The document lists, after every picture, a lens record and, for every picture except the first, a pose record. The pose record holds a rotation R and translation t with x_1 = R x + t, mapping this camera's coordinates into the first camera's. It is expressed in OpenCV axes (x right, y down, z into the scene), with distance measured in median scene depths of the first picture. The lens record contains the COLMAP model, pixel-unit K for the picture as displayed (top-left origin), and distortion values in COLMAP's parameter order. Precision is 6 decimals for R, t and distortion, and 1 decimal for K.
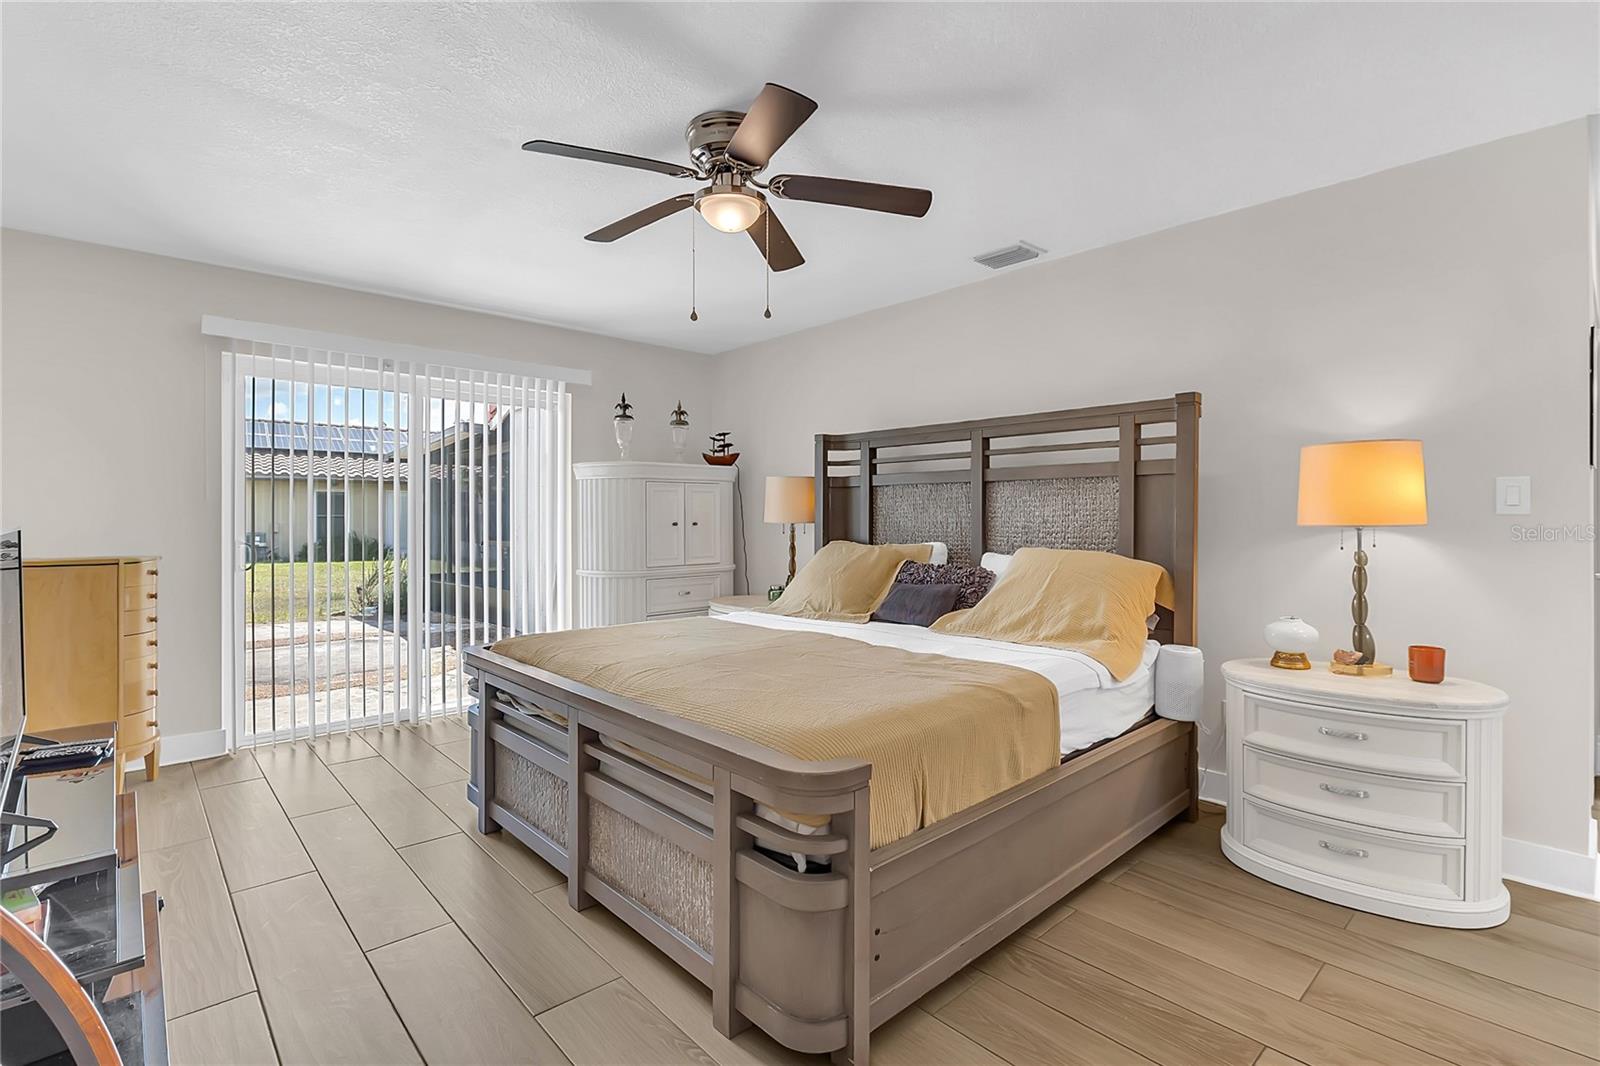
lens RADIAL K [[759.2, 0, 811.2], [0, 759.2, 521.2], [0, 0, 1]] dist [0.002777, 0.000497]
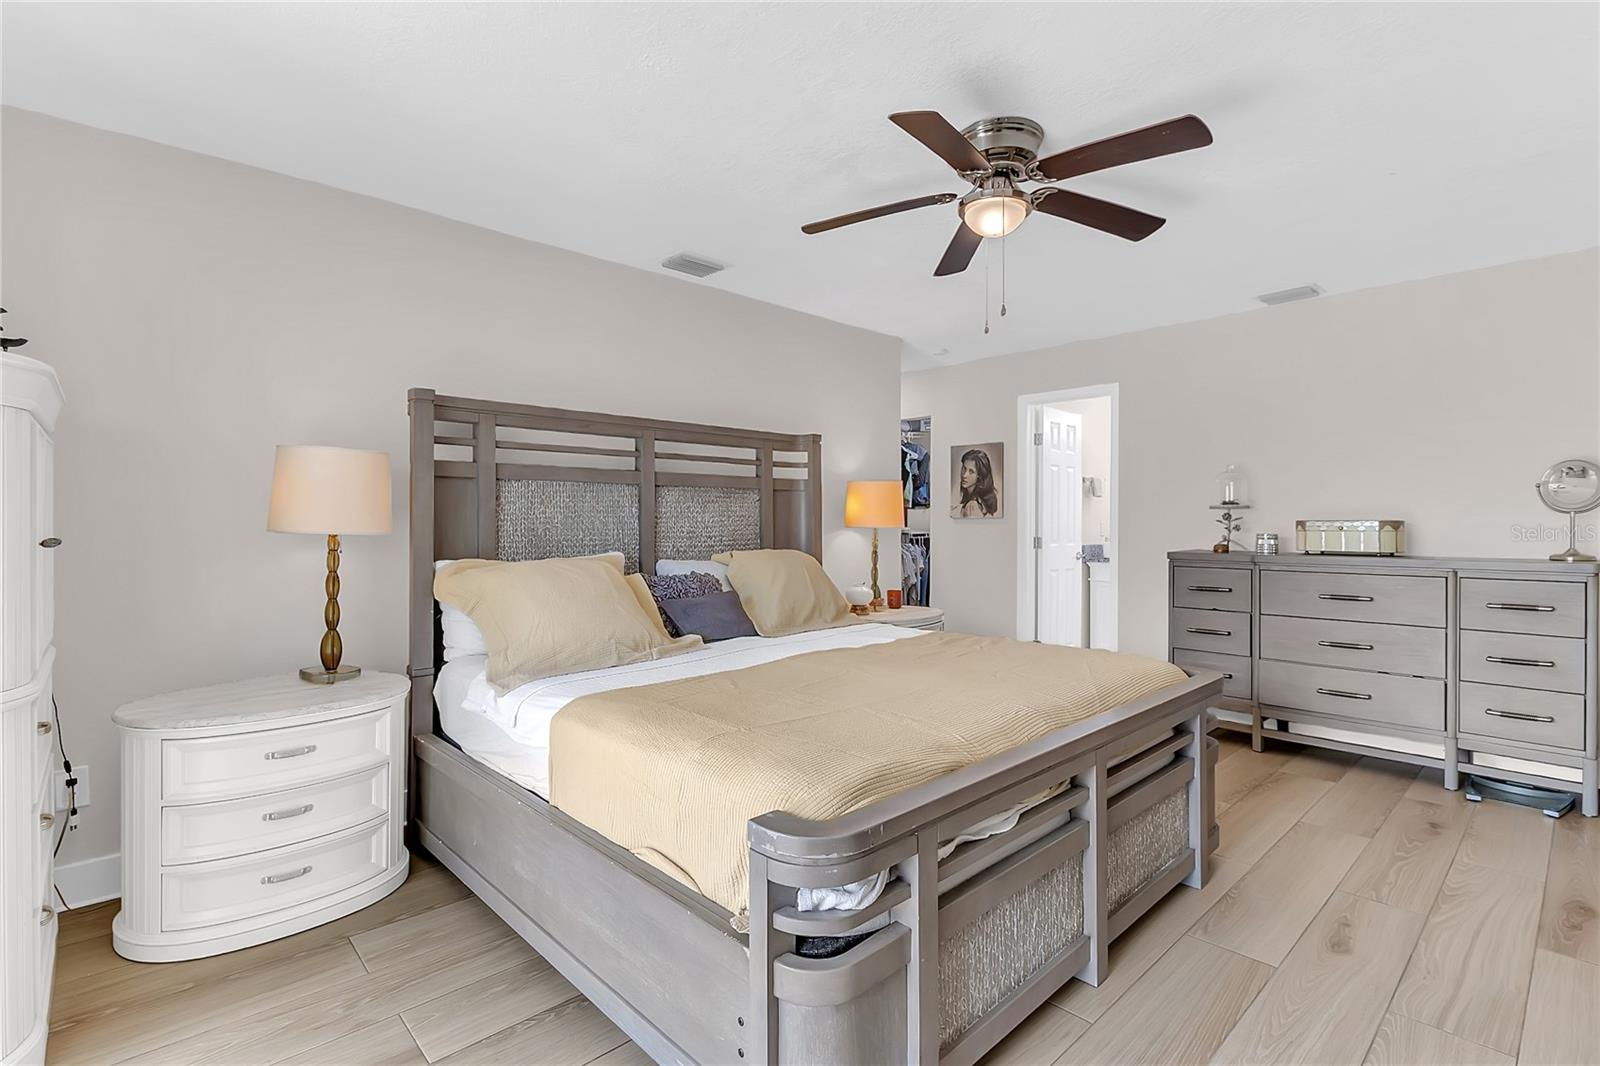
lens RADIAL K [[759.2, 0, 811.2], [0, 759.2, 521.2], [0, 0, 1]] dist [0.002777, 0.000497]
pose [[-0.000672, 0.000144, 1.000000, -0.811371], [0.008435, 0.999964, -0.000138, -0.006657], [-0.999964, 0.008435, -0.000673, 0.910655]]
